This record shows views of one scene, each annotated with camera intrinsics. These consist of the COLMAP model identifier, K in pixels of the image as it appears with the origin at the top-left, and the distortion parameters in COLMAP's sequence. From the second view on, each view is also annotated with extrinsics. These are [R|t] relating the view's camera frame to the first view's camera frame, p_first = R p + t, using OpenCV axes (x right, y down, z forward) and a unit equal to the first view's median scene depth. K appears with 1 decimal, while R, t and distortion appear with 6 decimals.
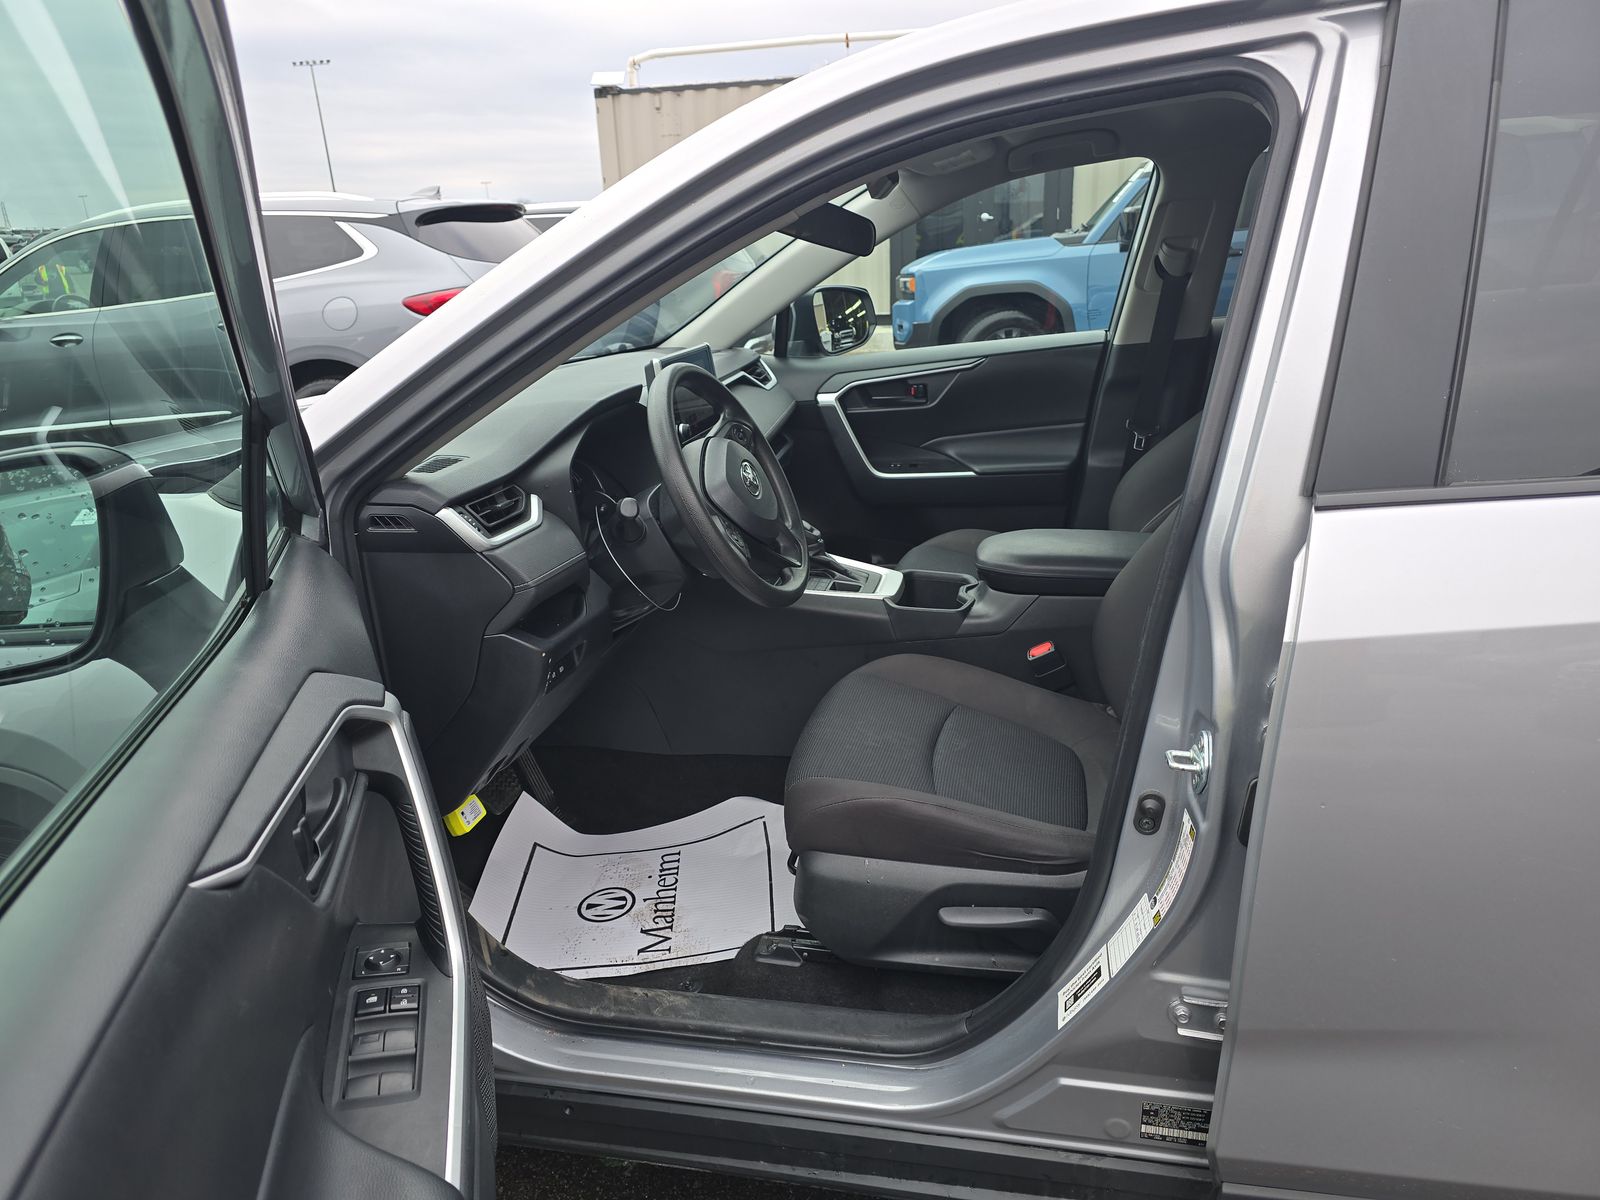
lens RADIAL K [[1067.6, 0, 800.0], [0, 1067.6, 600.0], [0, 0, 1]] dist [0.056397, -0.077929]
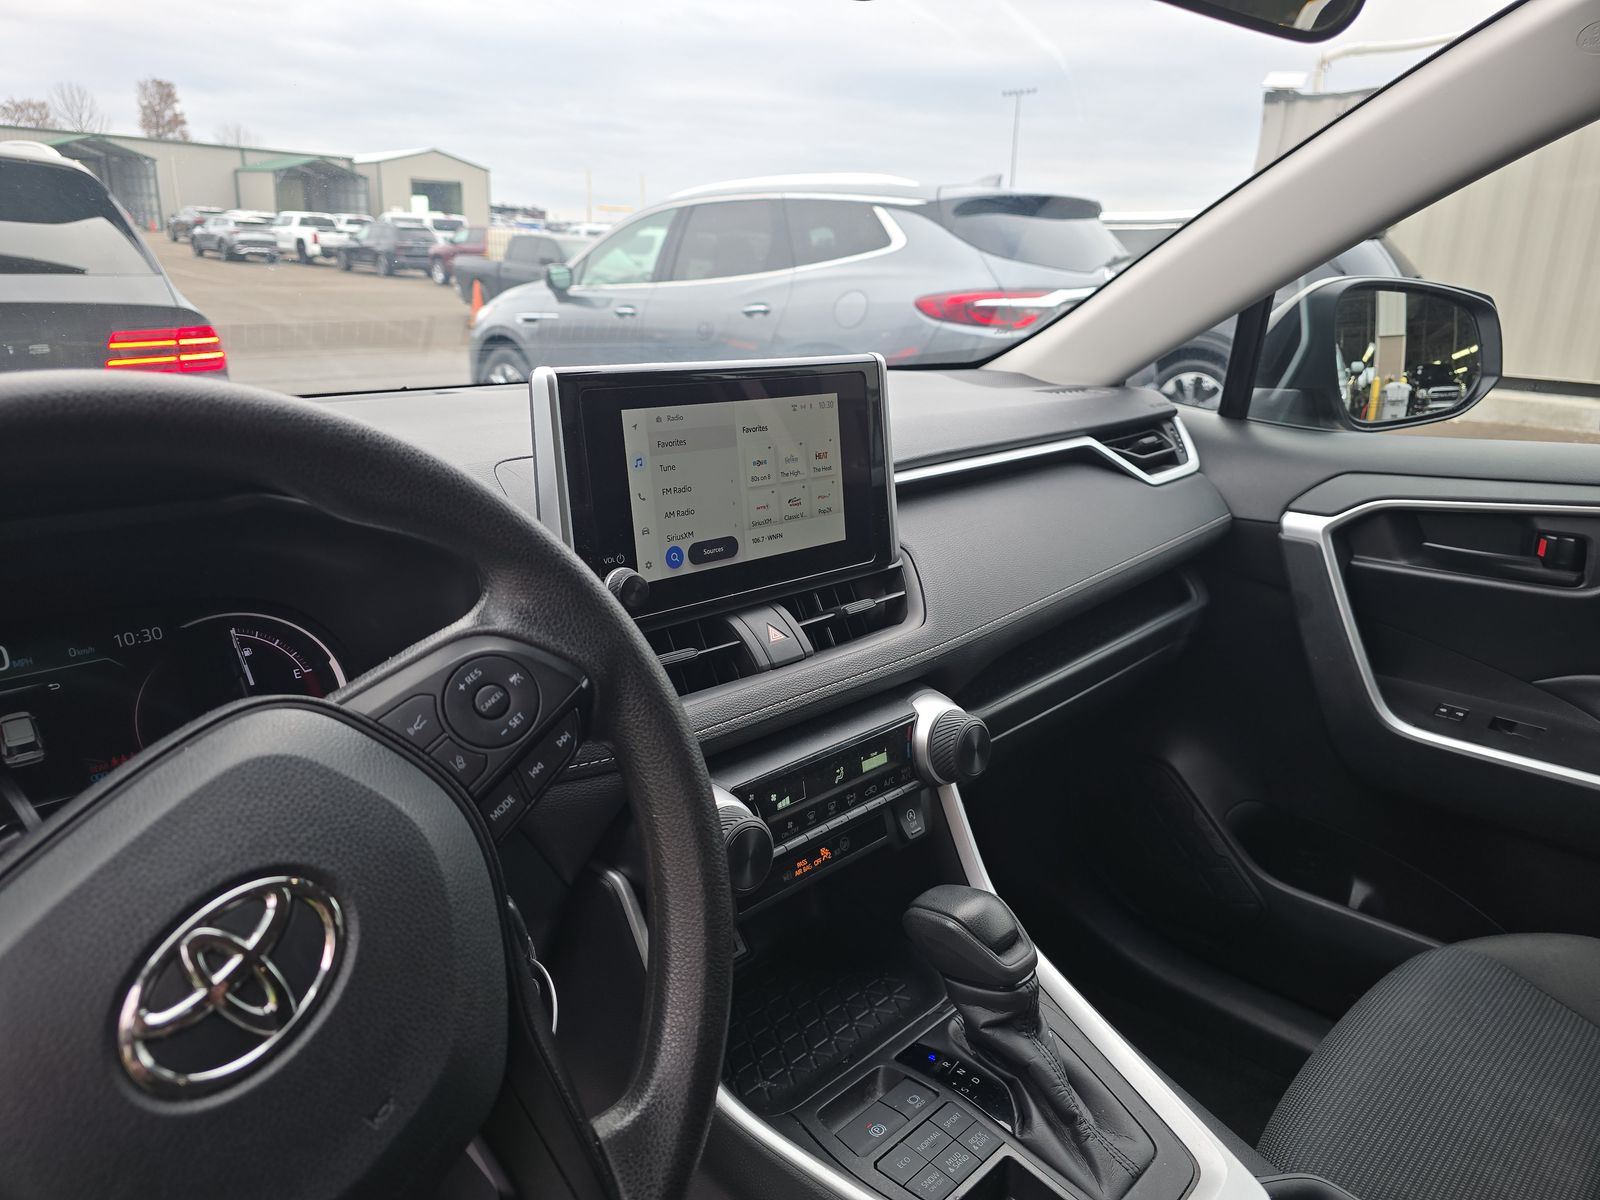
lens RADIAL K [[1067.6, 0, 800.0], [0, 1067.6, 600.0], [0, 0, 1]] dist [0.056397, -0.077929]
pose [[0.842179, 0.219987, -0.492281, 0.063880], [-0.230832, 0.972190, 0.039545, -0.110726], [0.487290, 0.080330, 0.869538, 0.449411]]
